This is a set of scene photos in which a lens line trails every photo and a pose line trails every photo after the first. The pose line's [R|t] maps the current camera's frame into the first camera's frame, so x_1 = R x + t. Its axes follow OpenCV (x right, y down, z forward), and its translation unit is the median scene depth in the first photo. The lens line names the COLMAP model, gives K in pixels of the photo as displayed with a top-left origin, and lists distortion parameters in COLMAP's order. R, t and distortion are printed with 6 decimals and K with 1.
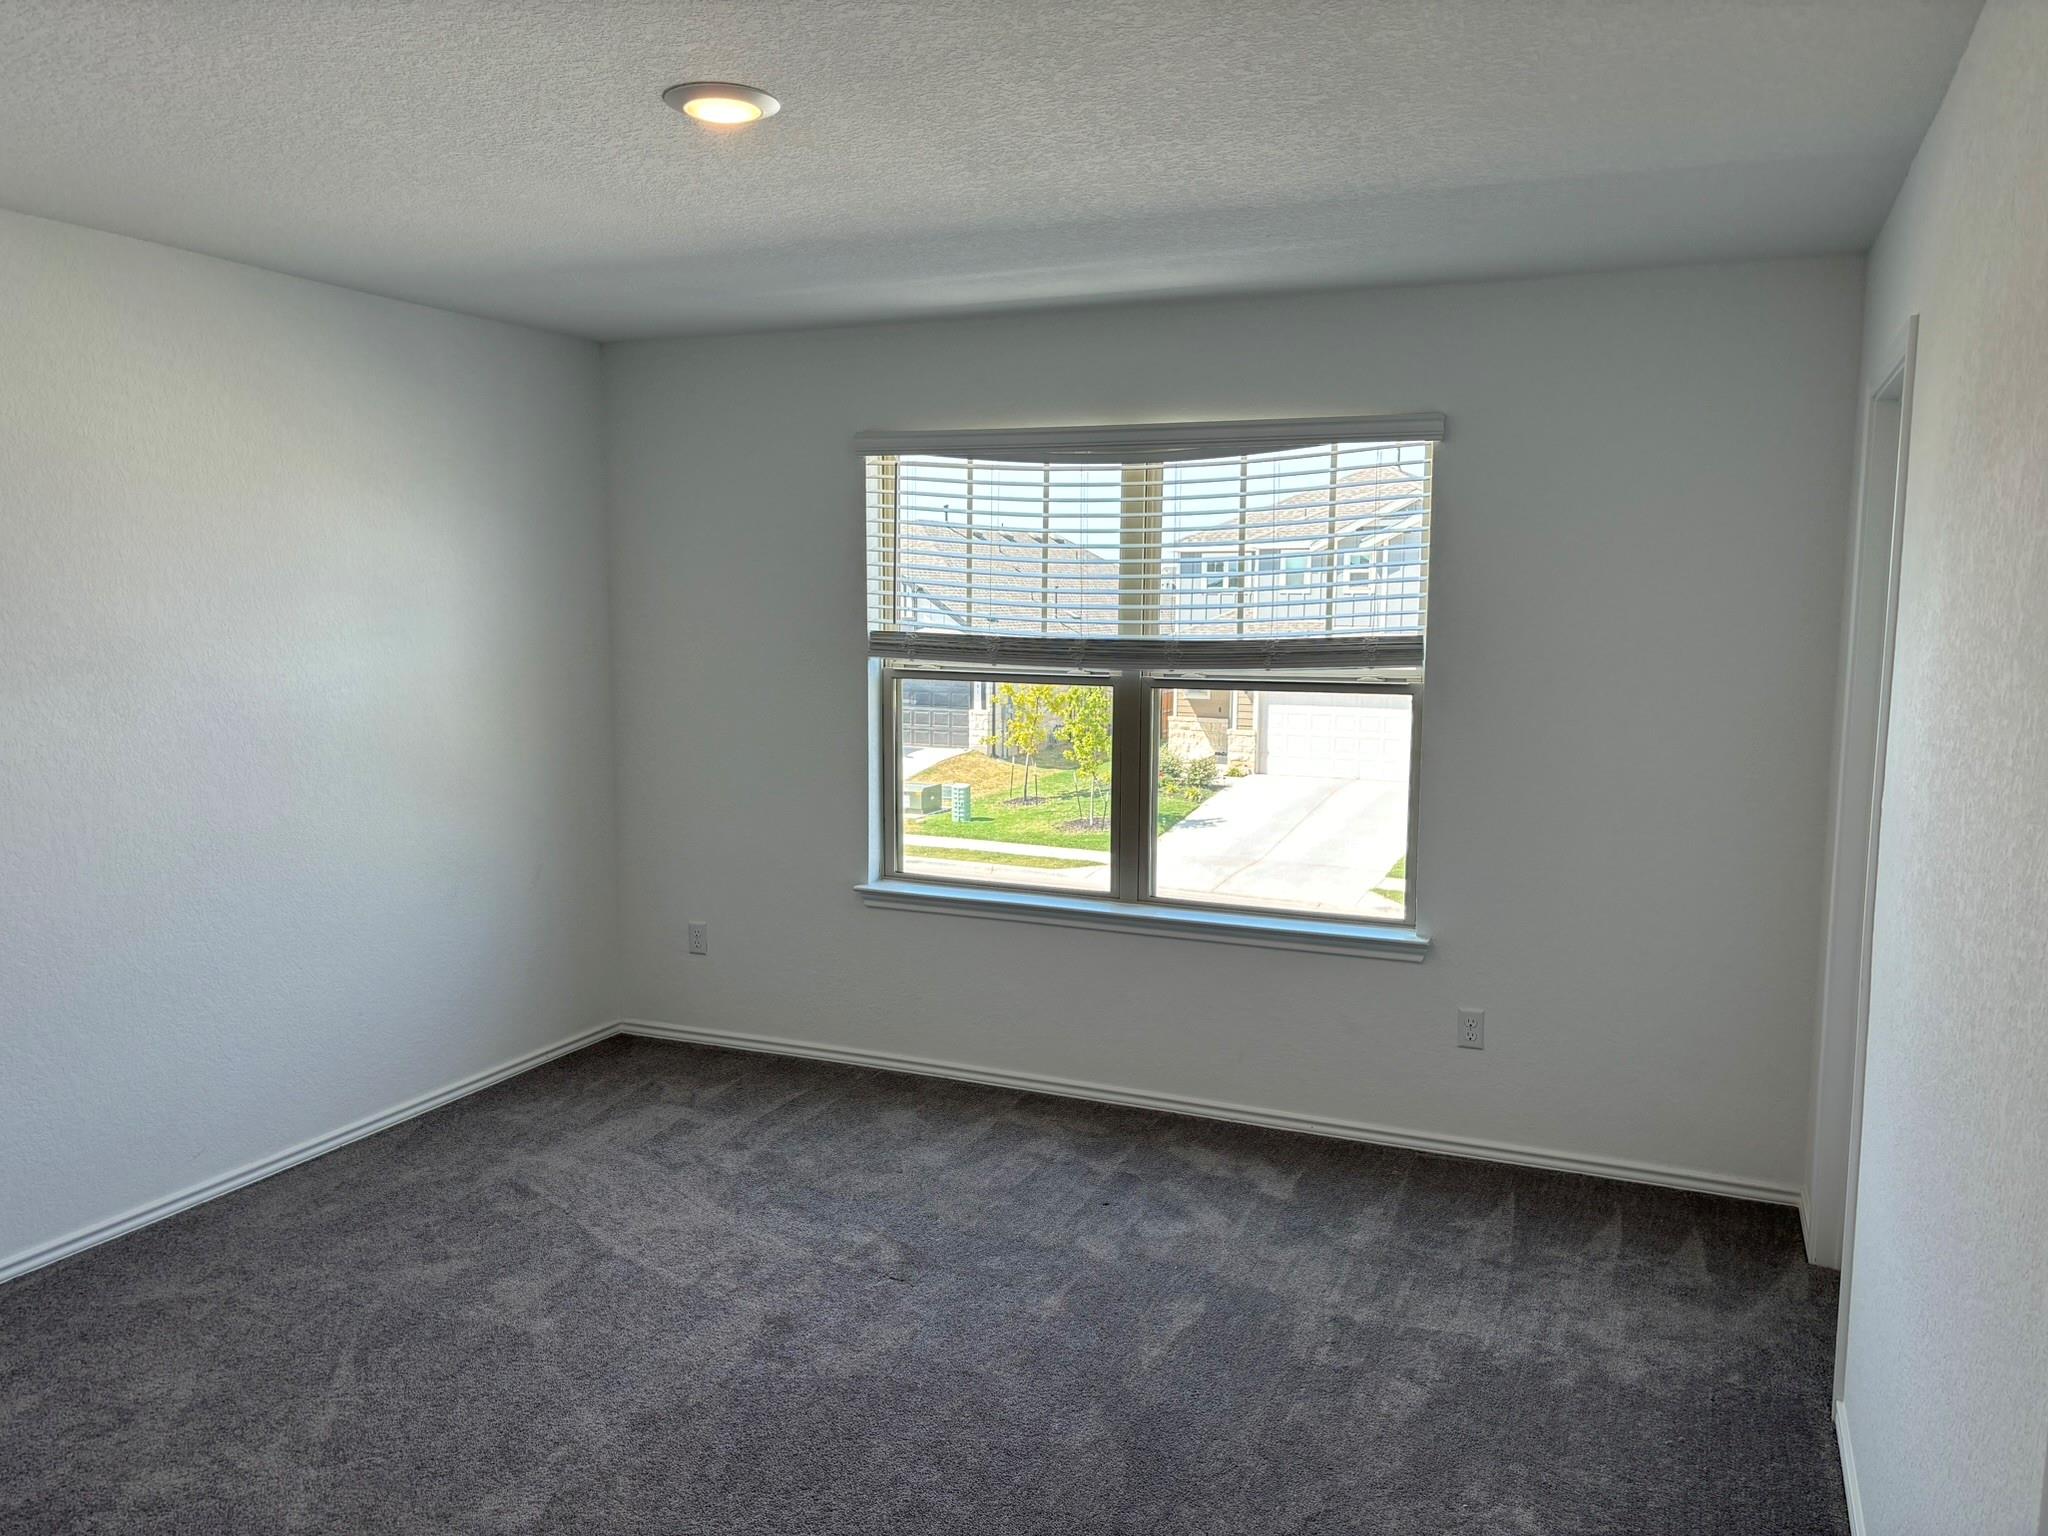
lens RADIAL K [[1578.7, 0, 1012.8], [0, 1578.7, 782.4], [0, 0, 1]] dist [0.062388, -0.048116]
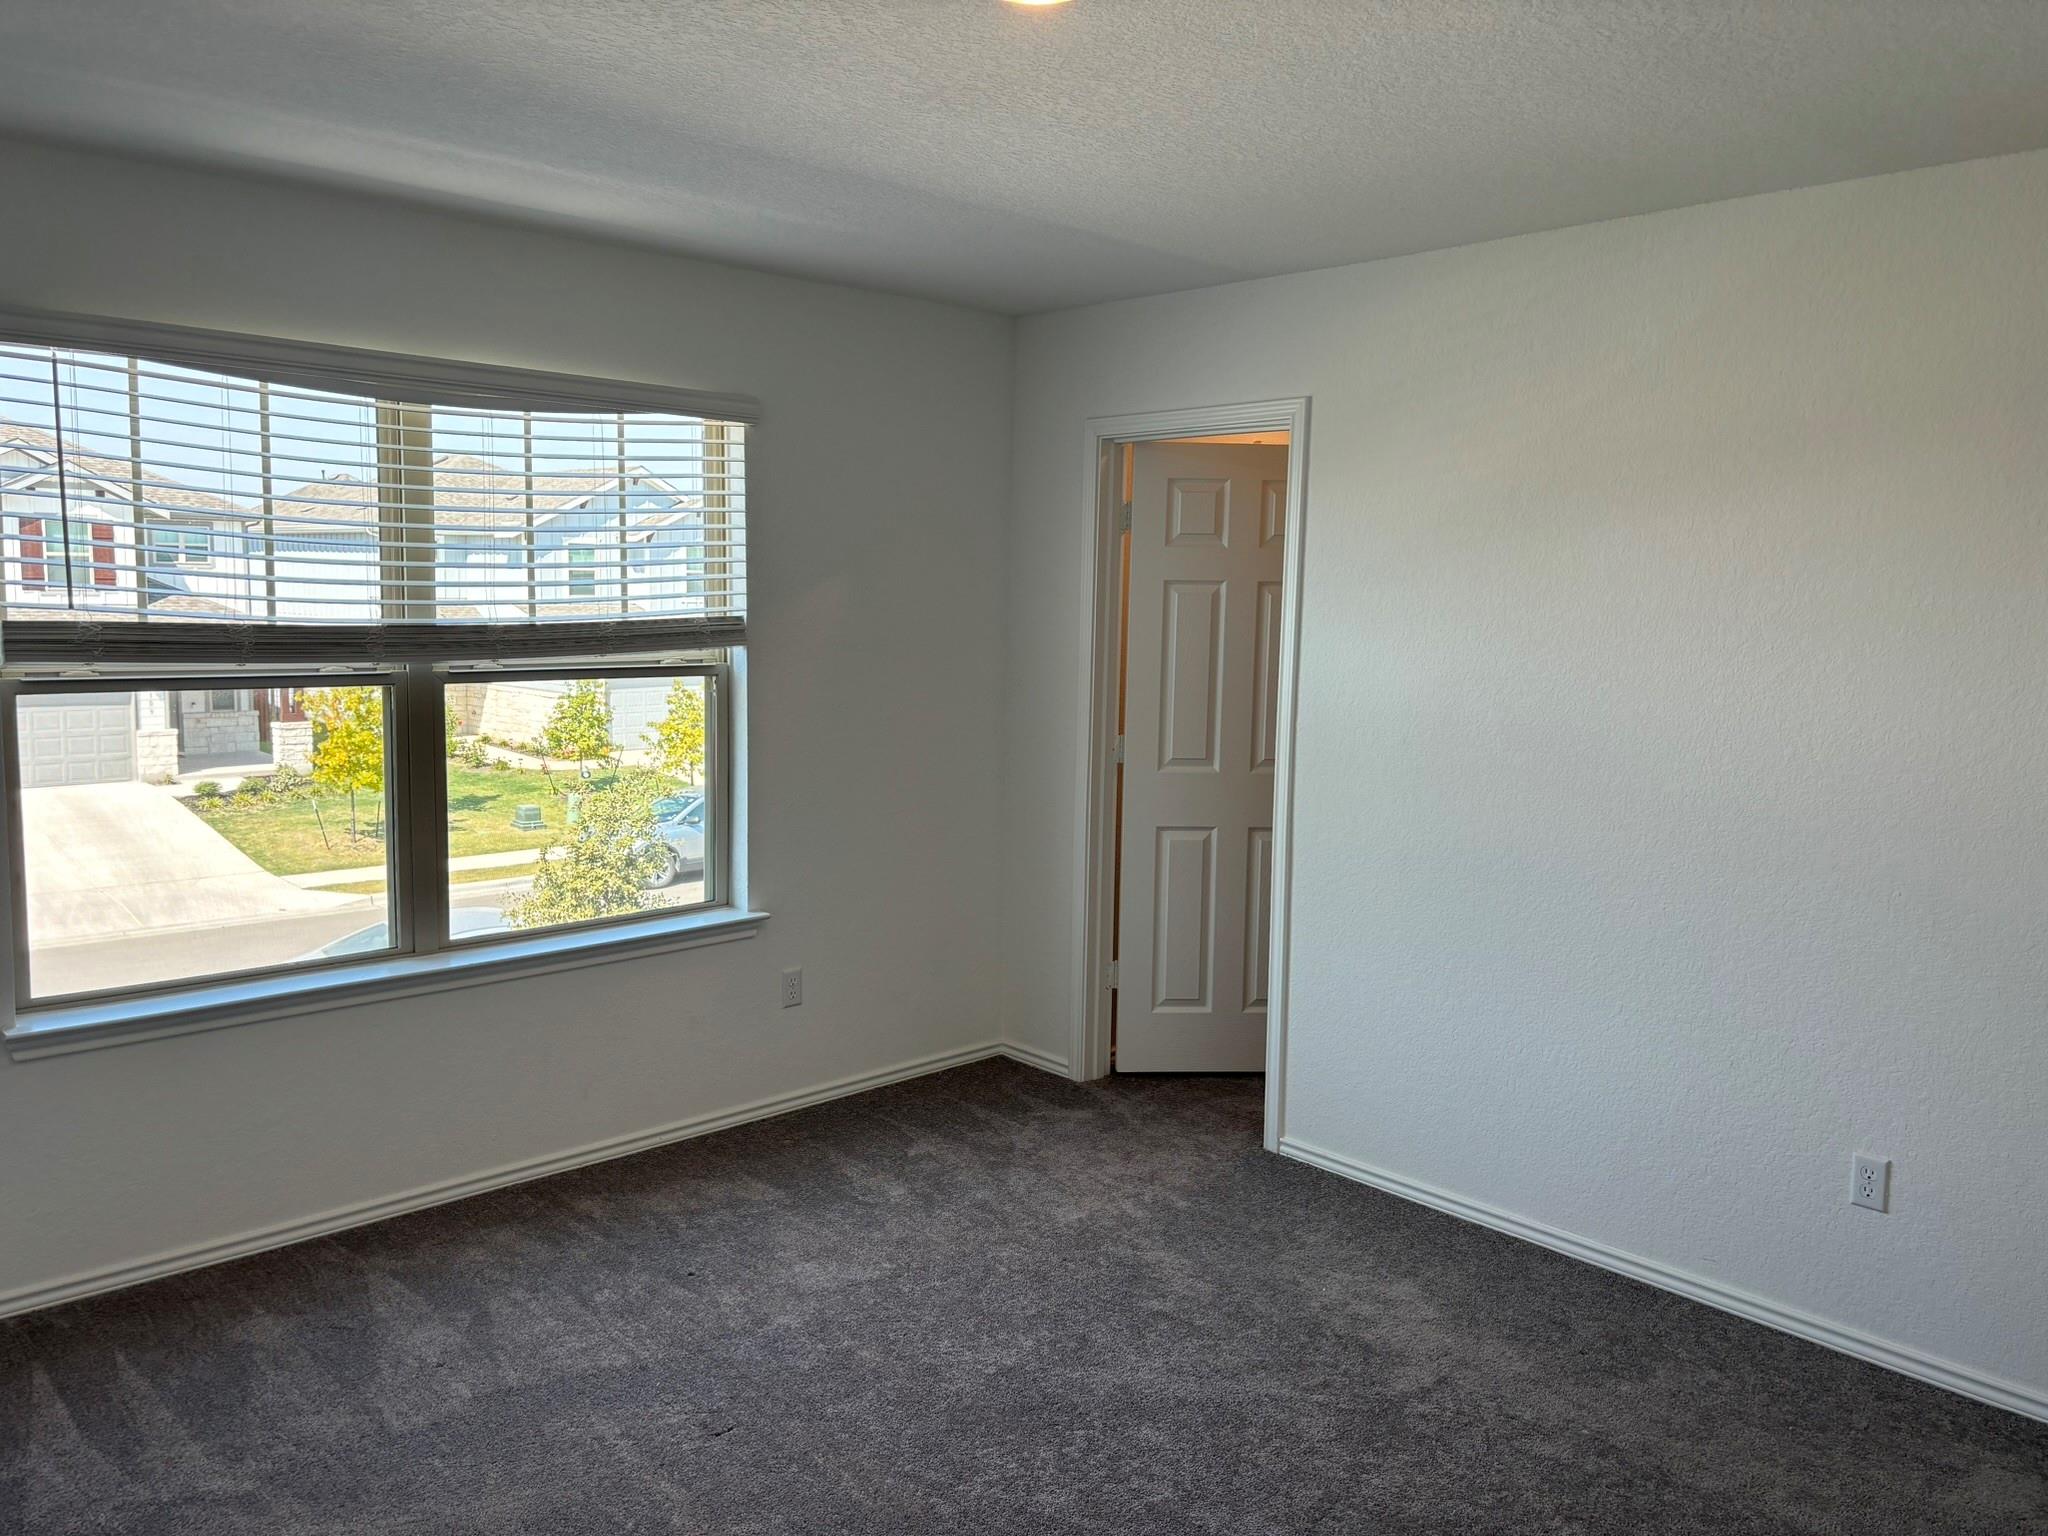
lens RADIAL K [[1591.1, 0, 1039.2], [0, 1591.1, 763.2], [0, 0, 1]] dist [0.082660, -0.013089]
pose [[0.368988, -0.105744, 0.923399, -0.581943], [0.083700, 0.993251, 0.080297, -0.061428], [-0.925658, 0.047659, 0.375348, 0.415243]]
